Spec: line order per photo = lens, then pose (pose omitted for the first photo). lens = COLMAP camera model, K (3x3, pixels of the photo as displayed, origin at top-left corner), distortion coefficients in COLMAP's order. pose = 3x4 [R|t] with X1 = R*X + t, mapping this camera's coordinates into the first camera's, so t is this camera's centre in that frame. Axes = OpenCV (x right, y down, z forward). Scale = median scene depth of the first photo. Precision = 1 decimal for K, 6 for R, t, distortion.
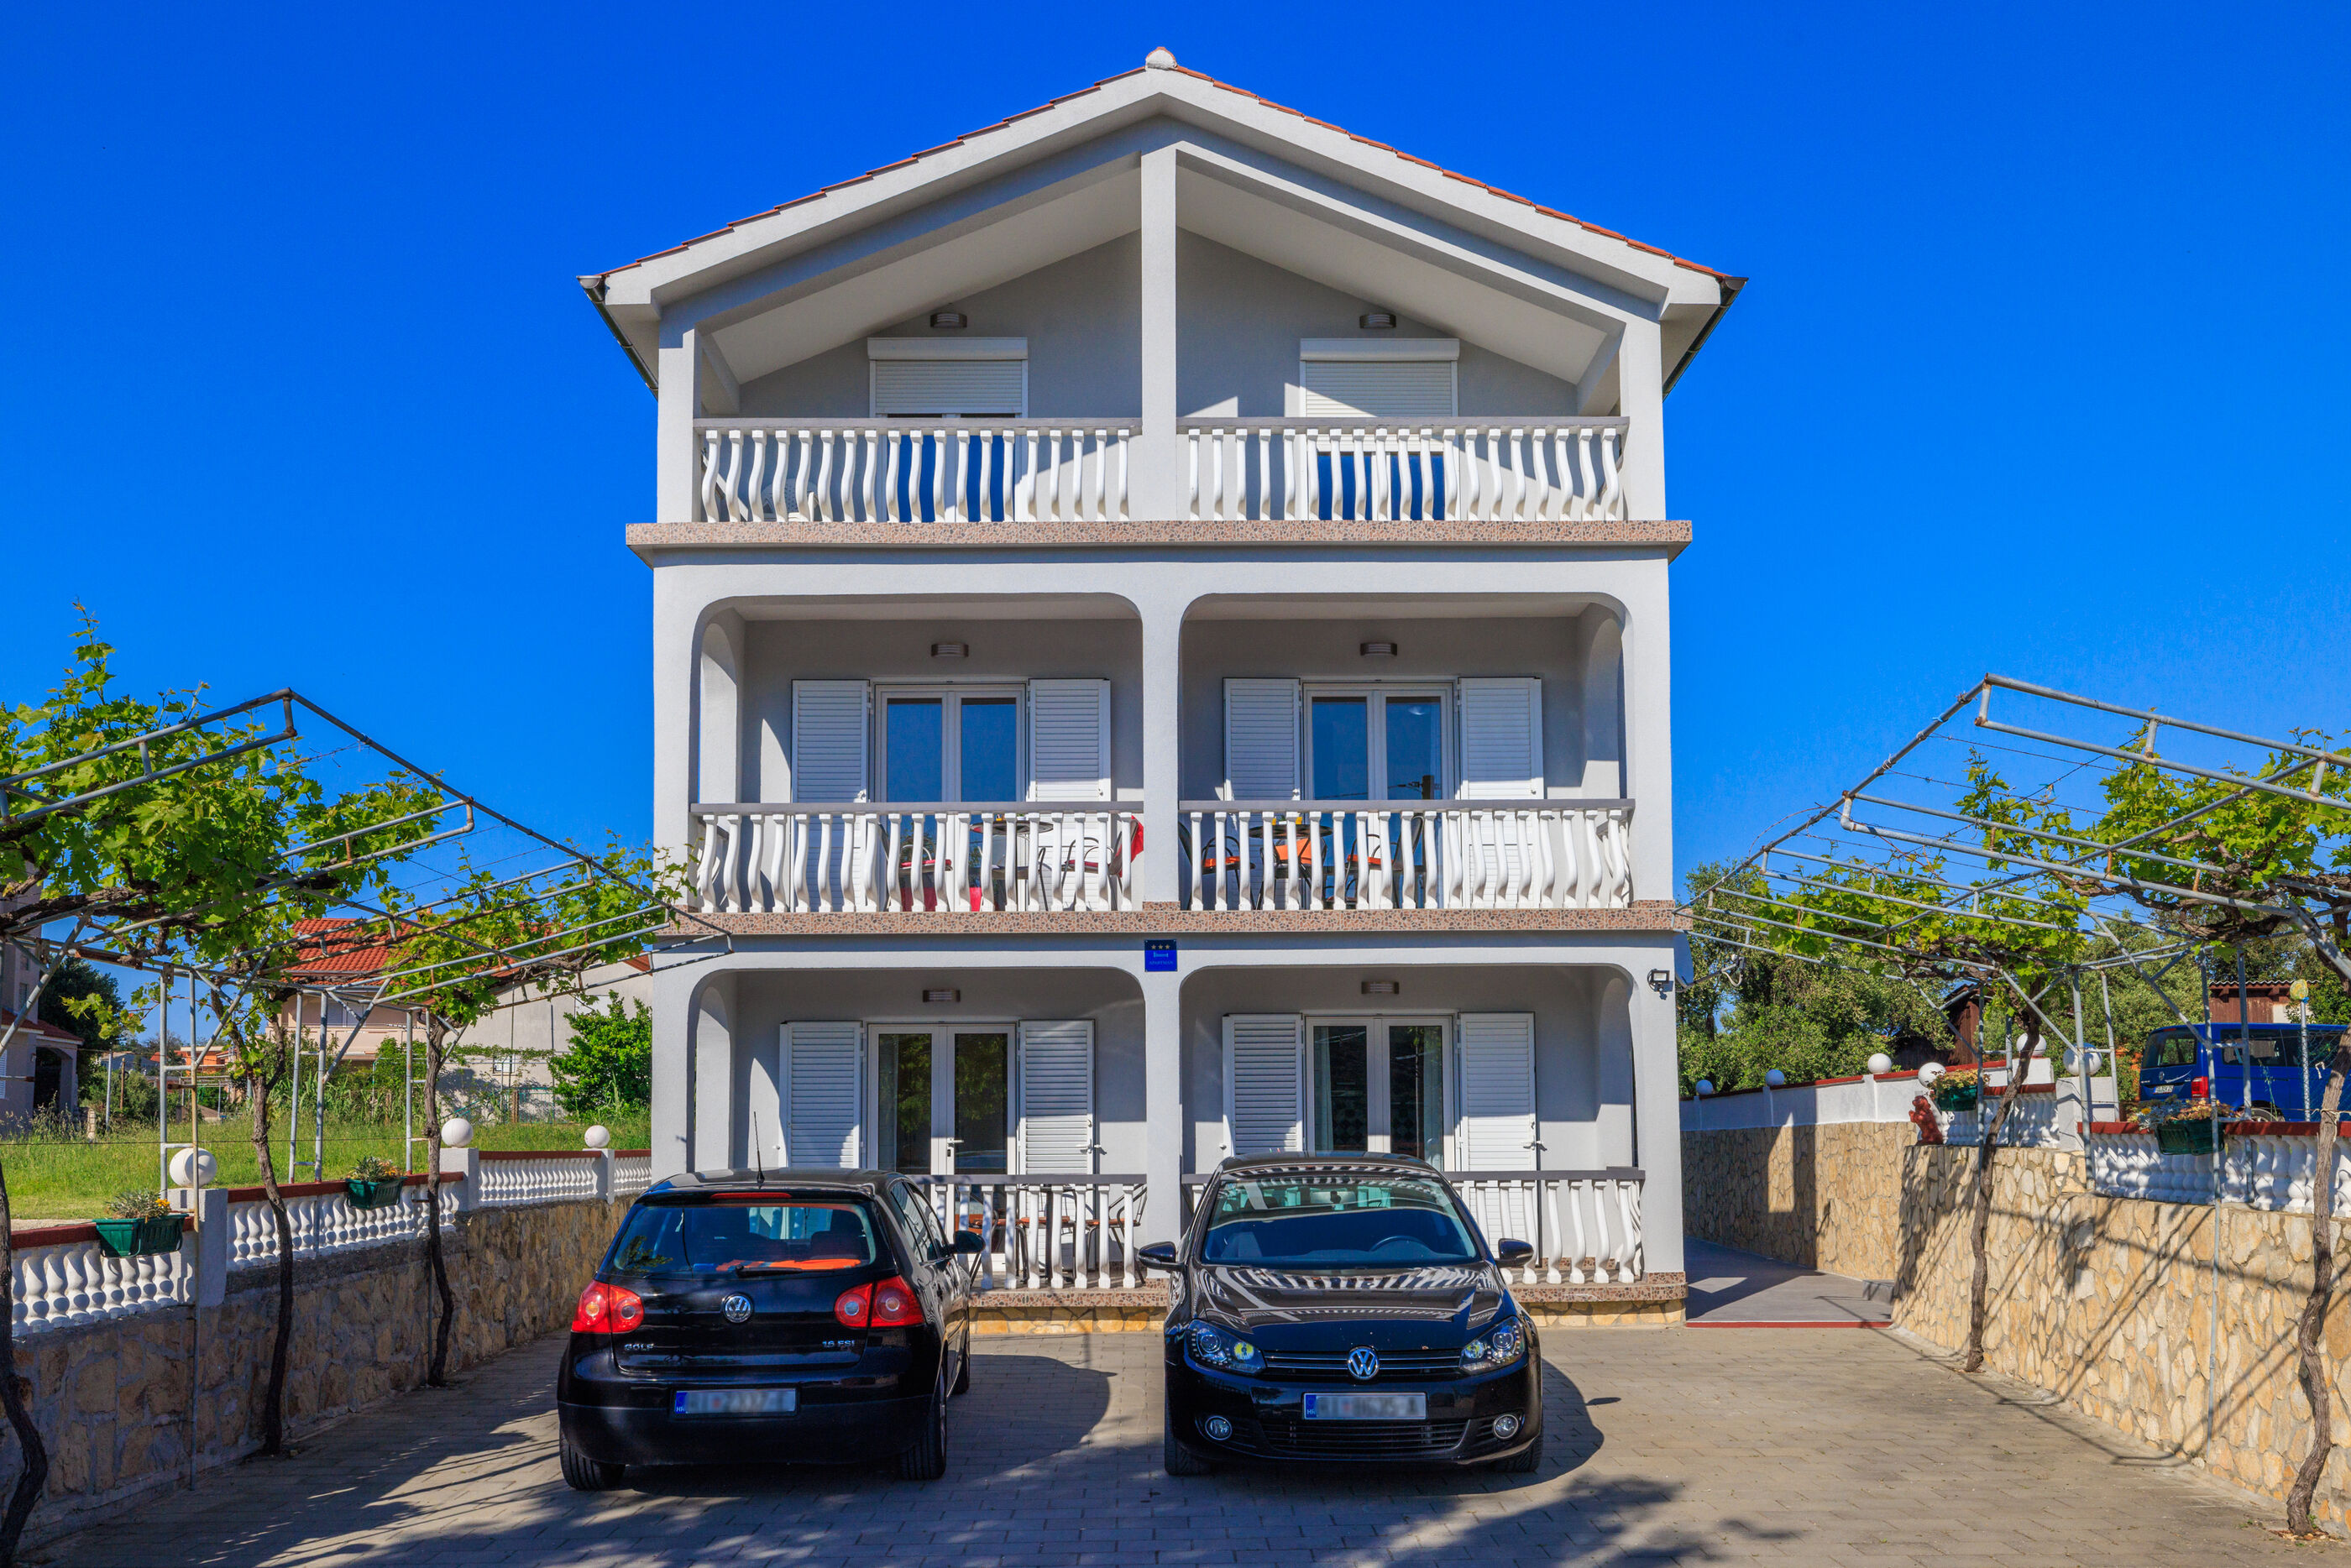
lens RADIAL K [[1840.3, 0, 1175.8], [0, 1840.3, 826.8], [0, 0, 1]] dist [-0.003691, 0.002857]
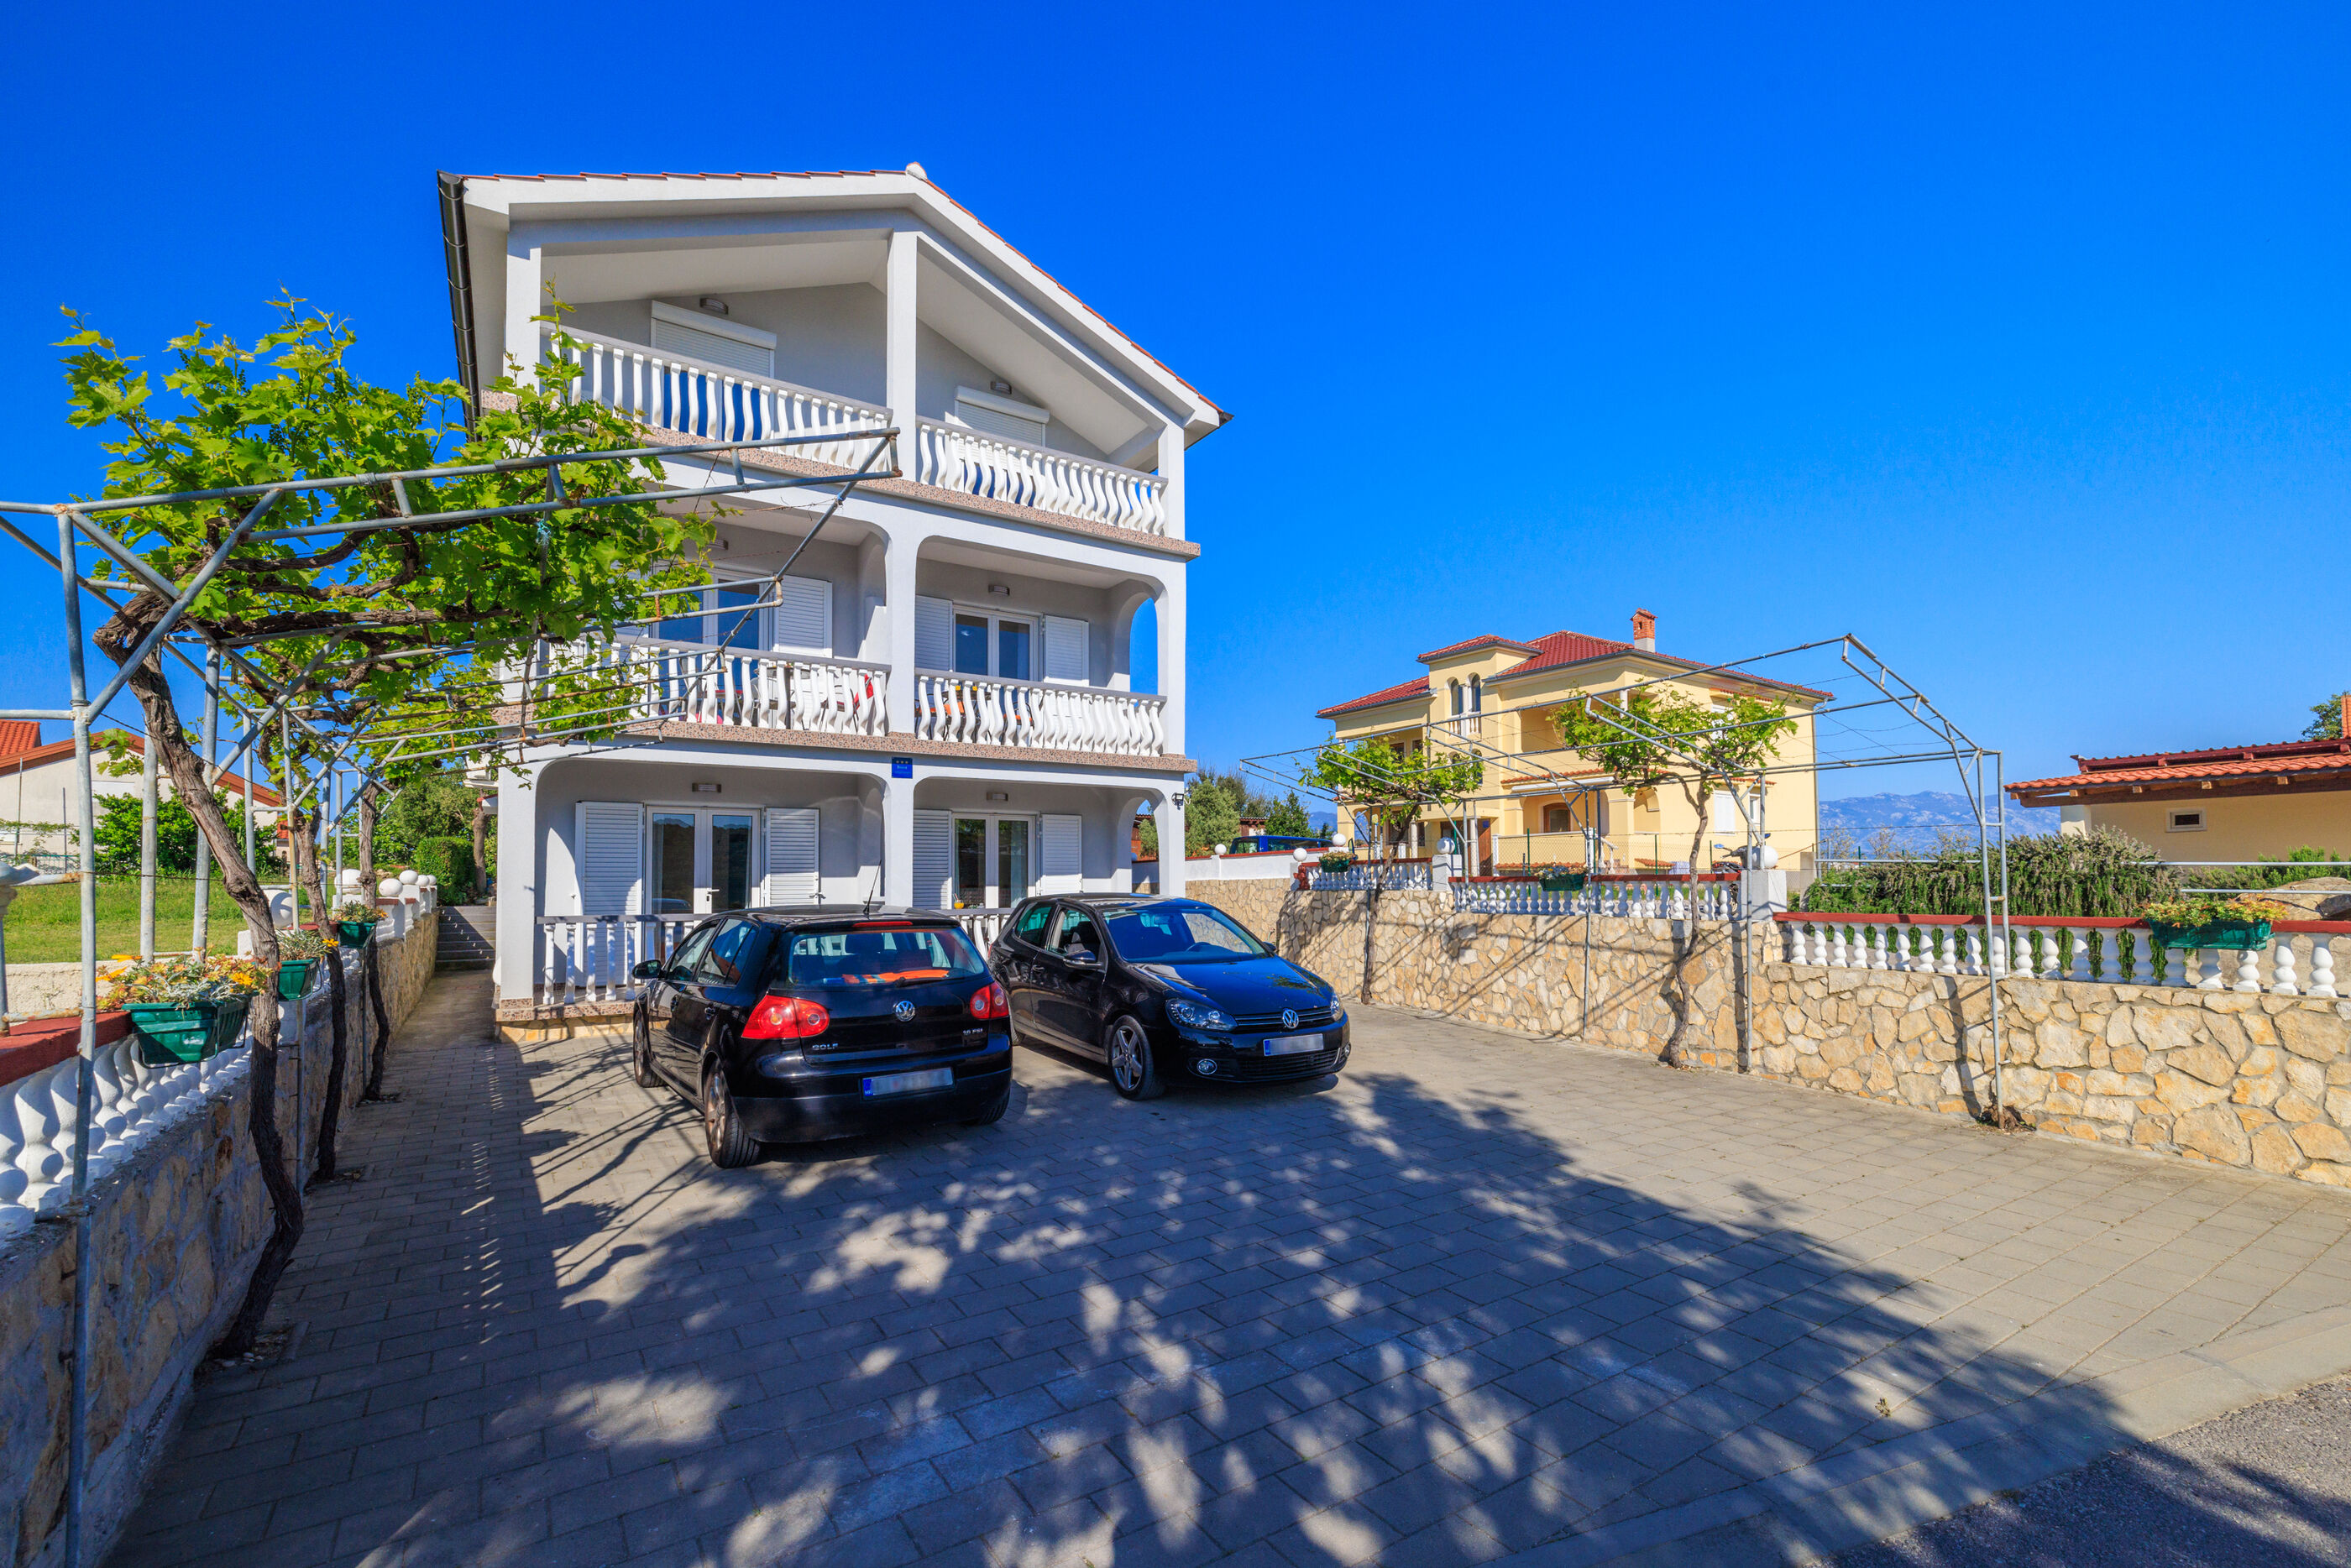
lens RADIAL K [[1009.7, 0, 1176.0], [0, 1009.7, 777.0], [0, 0, 1]] dist [0.000879, 0.000615]
pose [[0.846625, 0.057366, 0.529088, -0.244184], [-0.084484, 0.996054, 0.027191, 0.034156], [-0.525441, -0.067720, 0.848131, 0.166218]]
